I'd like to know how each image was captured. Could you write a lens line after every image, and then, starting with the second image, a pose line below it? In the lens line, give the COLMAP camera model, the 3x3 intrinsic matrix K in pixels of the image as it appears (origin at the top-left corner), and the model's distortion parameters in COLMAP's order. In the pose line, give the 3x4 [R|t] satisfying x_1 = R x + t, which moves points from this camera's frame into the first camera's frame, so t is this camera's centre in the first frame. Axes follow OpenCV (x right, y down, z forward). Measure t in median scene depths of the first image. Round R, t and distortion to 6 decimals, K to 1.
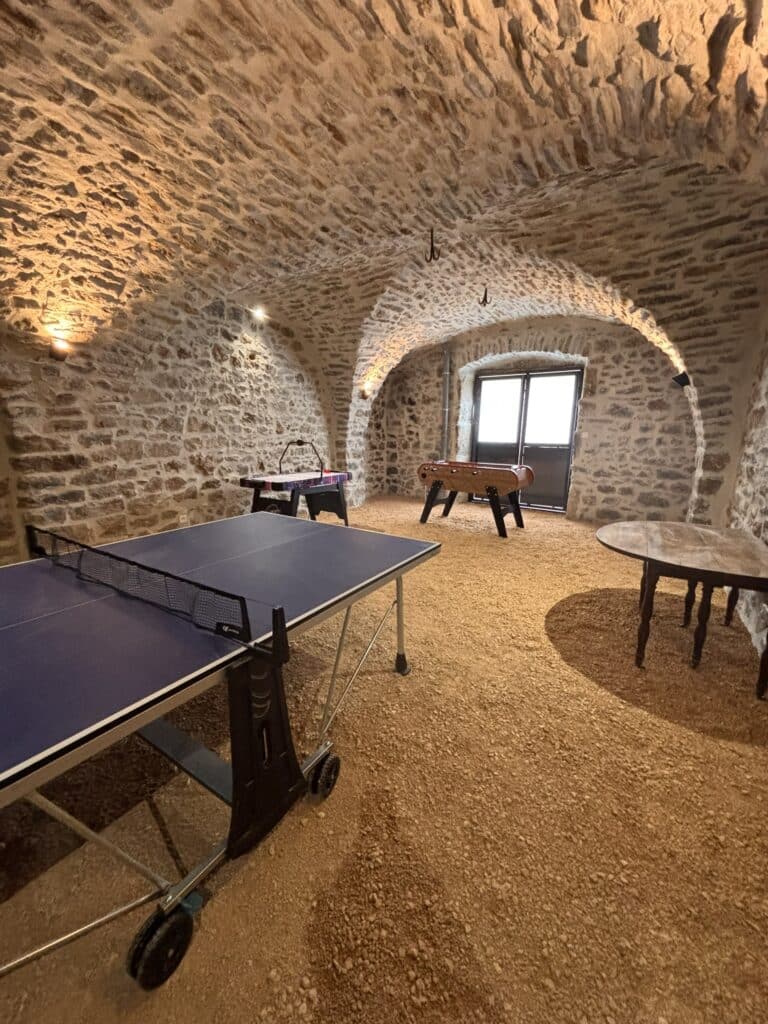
lens RADIAL K [[413.0, 0, 389.0], [0, 413.0, 513.6], [0, 0, 1]] dist [-0.002436, 0.000858]
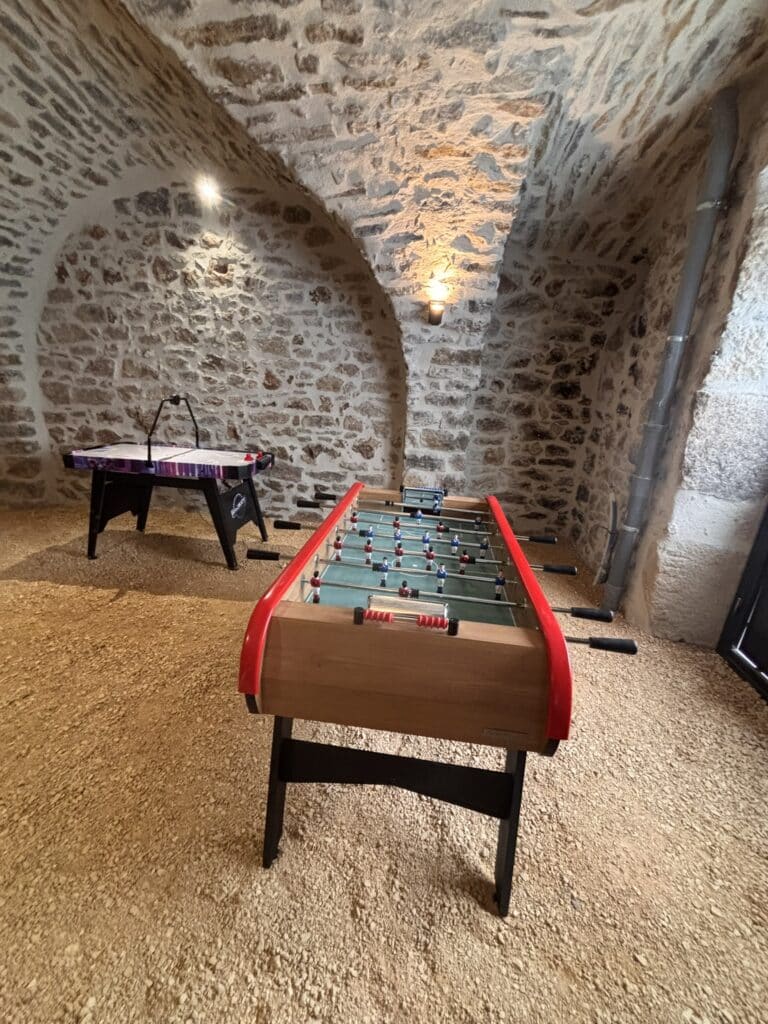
lens RADIAL K [[413.0, 0, 383.1], [0, 413.0, 514.2], [0, 0, 1]] dist [-0.002436, 0.000858]
pose [[0.462857, 0.280716, -0.840810, 0.682928], [-0.226338, 0.954517, 0.194082, -0.278374], [0.857050, 0.100475, 0.505342, 1.368332]]
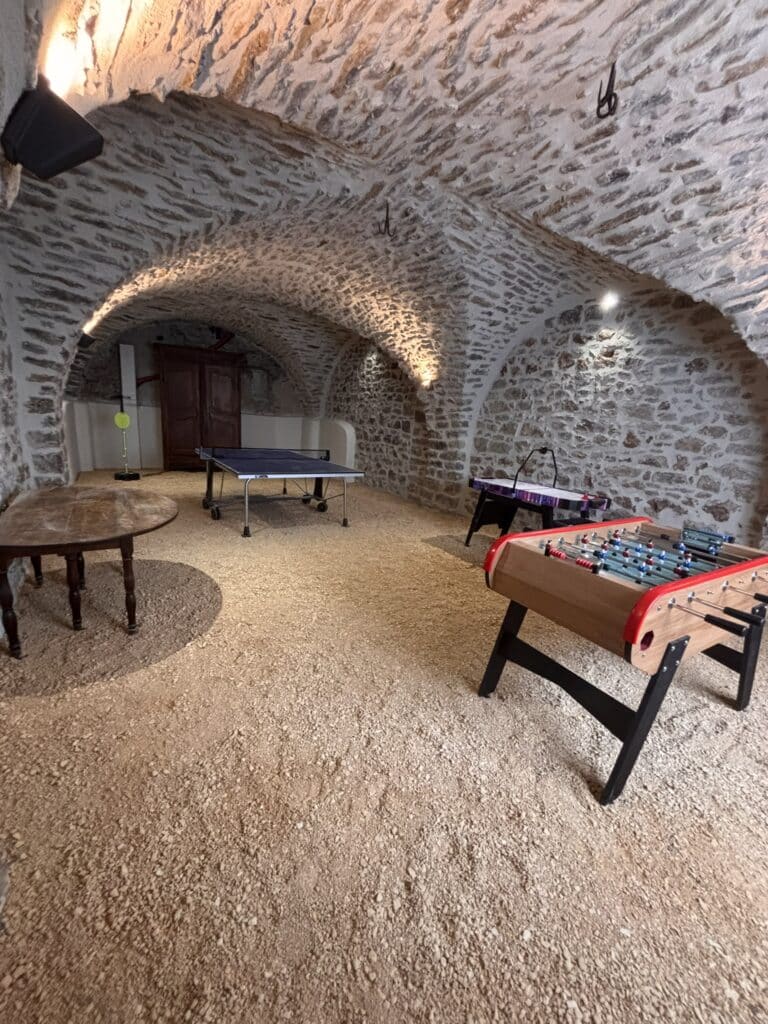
lens RADIAL K [[413.0, 0, 385.5], [0, 413.0, 516.5], [0, 0, 1]] dist [-0.002436, 0.000858]
pose [[-0.415852, 0.162899, -0.894724, 0.993628], [-0.258387, 0.922119, 0.287981, -0.290561], [0.871954, 0.350943, -0.341374, 1.485057]]
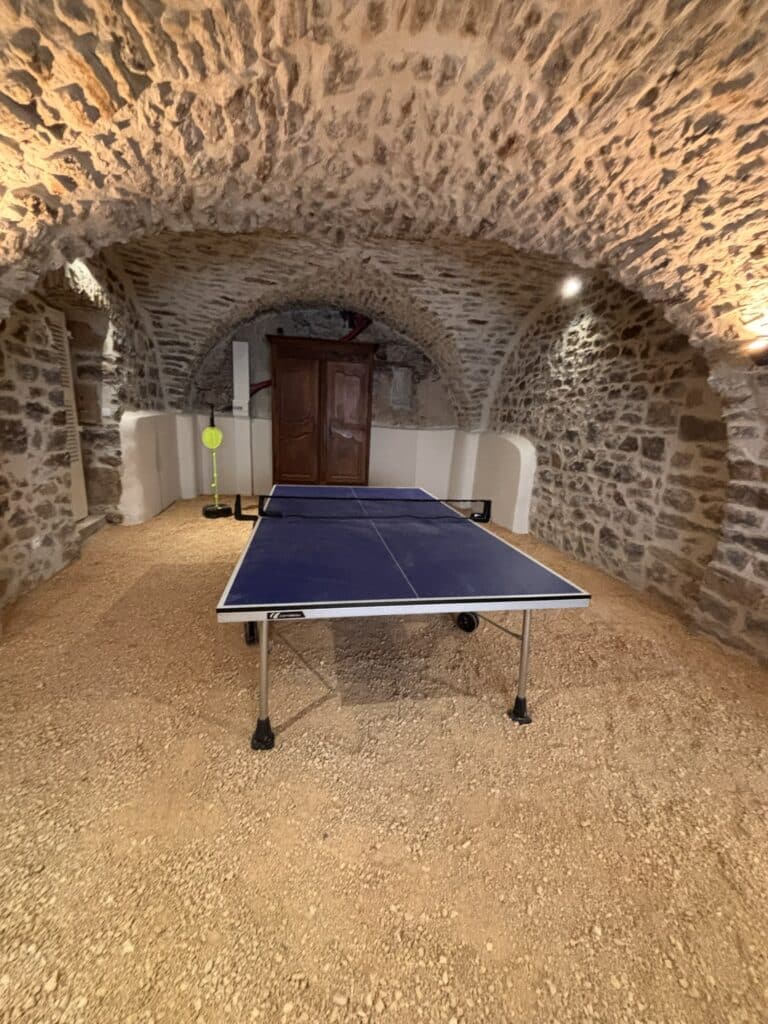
lens RADIAL K [[413.0, 0, 379.1], [0, 413.0, 512.4], [0, 0, 1]] dist [-0.002436, 0.000858]
pose [[-0.734694, 0.097592, -0.671342, 0.235621], [-0.199764, 0.914600, 0.351569, -0.216357], [0.648320, 0.392406, -0.652456, 1.002304]]
